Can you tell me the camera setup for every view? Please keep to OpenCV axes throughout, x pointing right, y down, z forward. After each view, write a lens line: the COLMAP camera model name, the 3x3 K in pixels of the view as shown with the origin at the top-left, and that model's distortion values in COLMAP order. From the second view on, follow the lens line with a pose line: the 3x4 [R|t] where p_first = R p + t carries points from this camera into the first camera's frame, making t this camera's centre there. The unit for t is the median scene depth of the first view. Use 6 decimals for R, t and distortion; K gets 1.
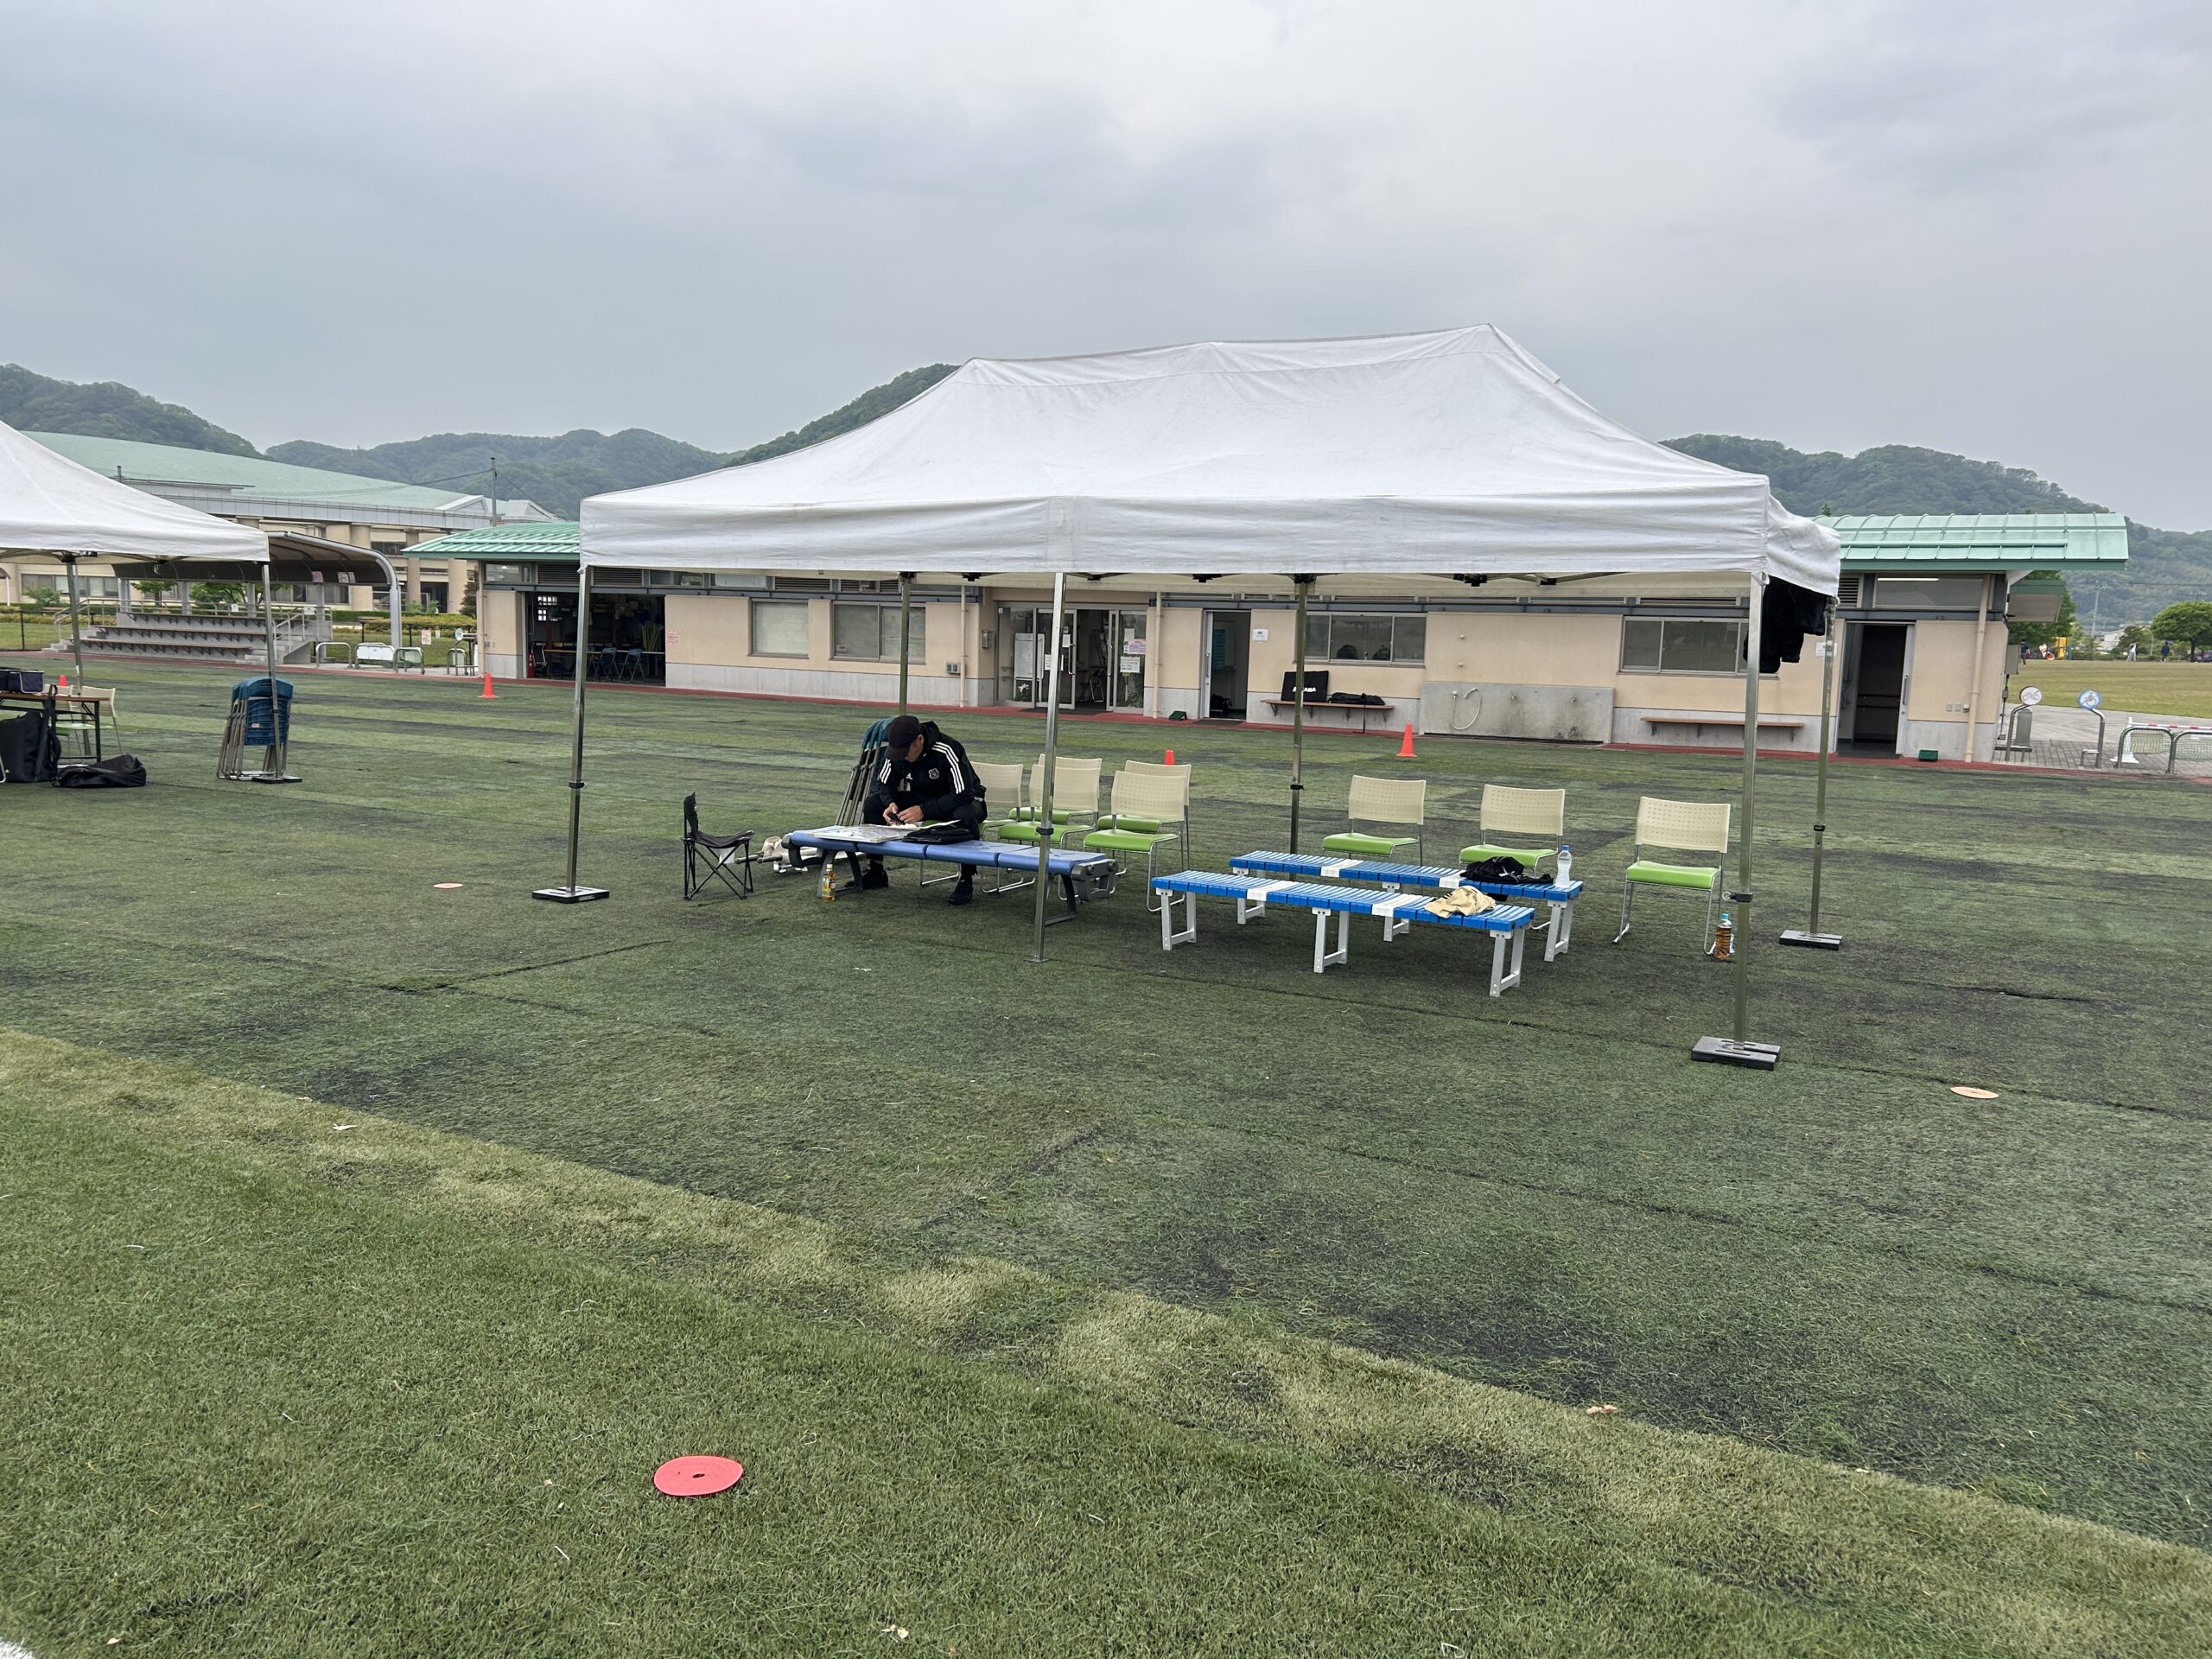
lens RADIAL K [[1657.5, 0, 1112.4], [0, 1657.5, 874.1], [0, 0, 1]] dist [0.045144, -0.044189]
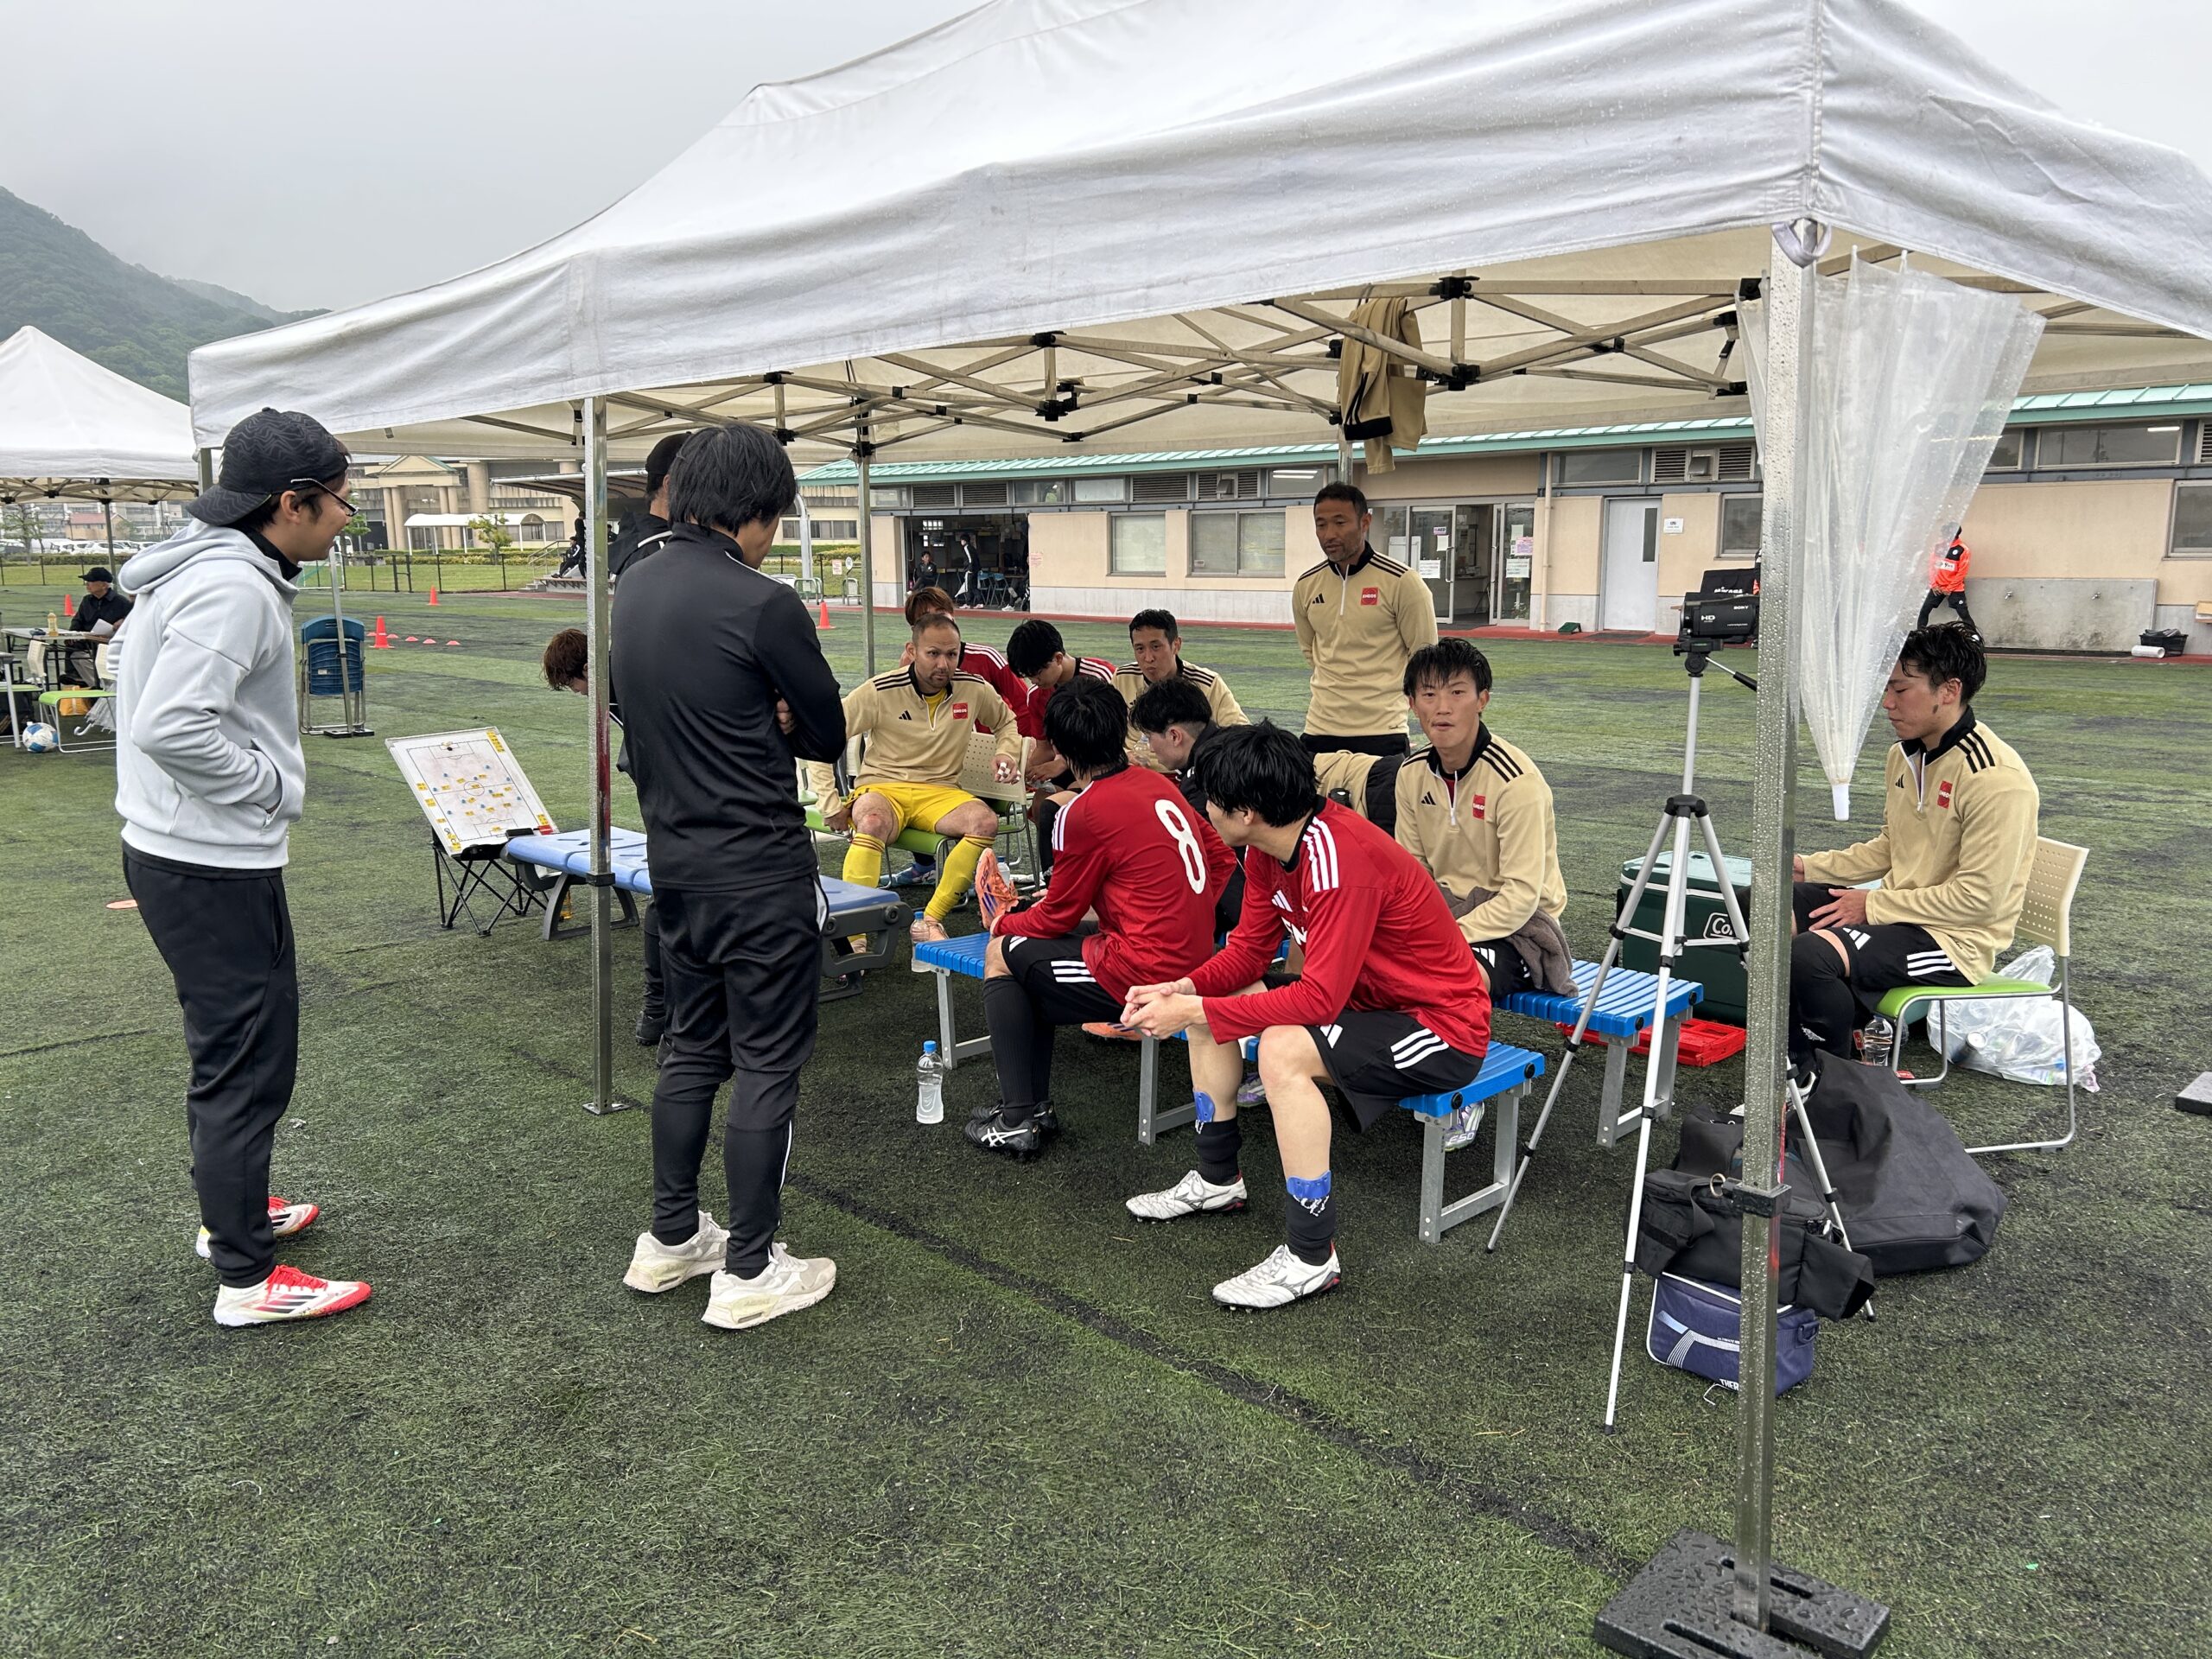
lens RADIAL K [[1657.5, 0, 1123.0], [0, 1657.5, 837.8], [0, 0, 1]] dist [0.045144, -0.044189]
pose [[0.955552, 0.013640, -0.294506, 0.075098], [-0.004984, 0.999534, 0.030121, -0.014872], [0.294779, -0.027314, 0.955175, 0.136135]]
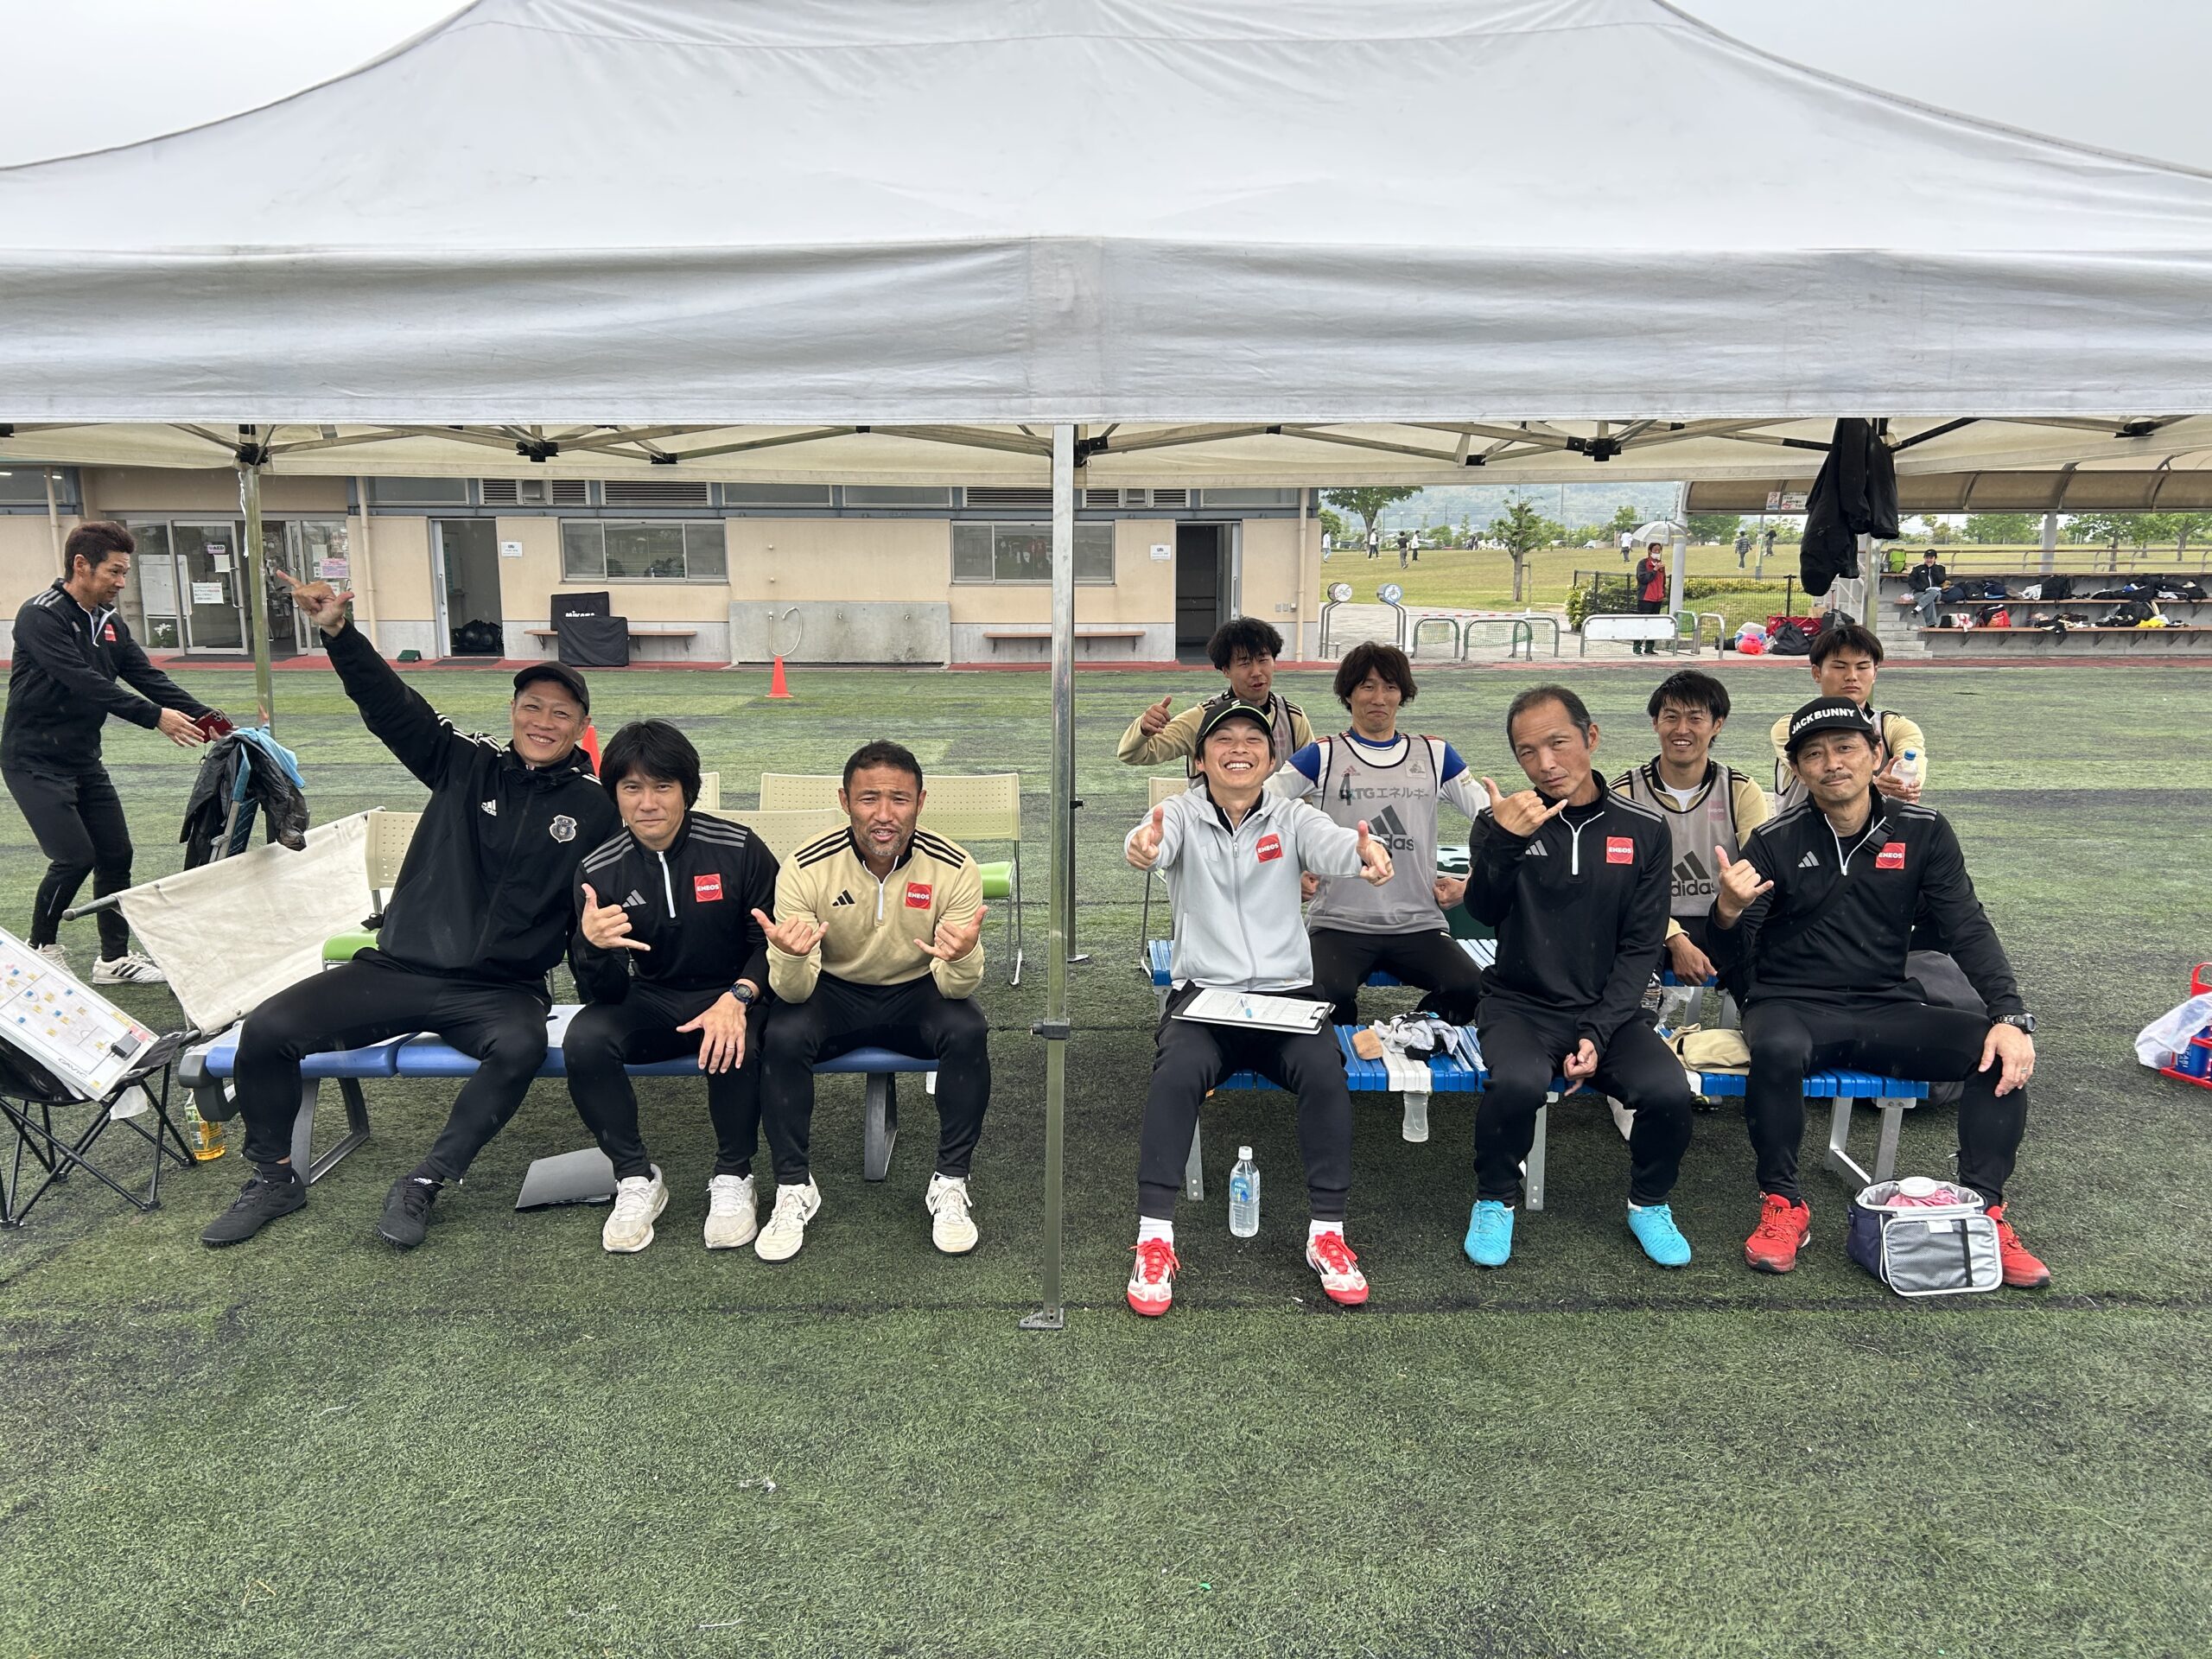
lens RADIAL K [[1657.5, 0, 1091.1], [0, 1657.5, 838.9], [0, 0, 1]] dist [0.045144, -0.044189]
pose [[0.875809, -0.109409, 0.470094, -0.059788], [0.093487, 0.993978, 0.057166, -0.025639], [-0.473518, -0.006119, 0.880763, 0.159165]]
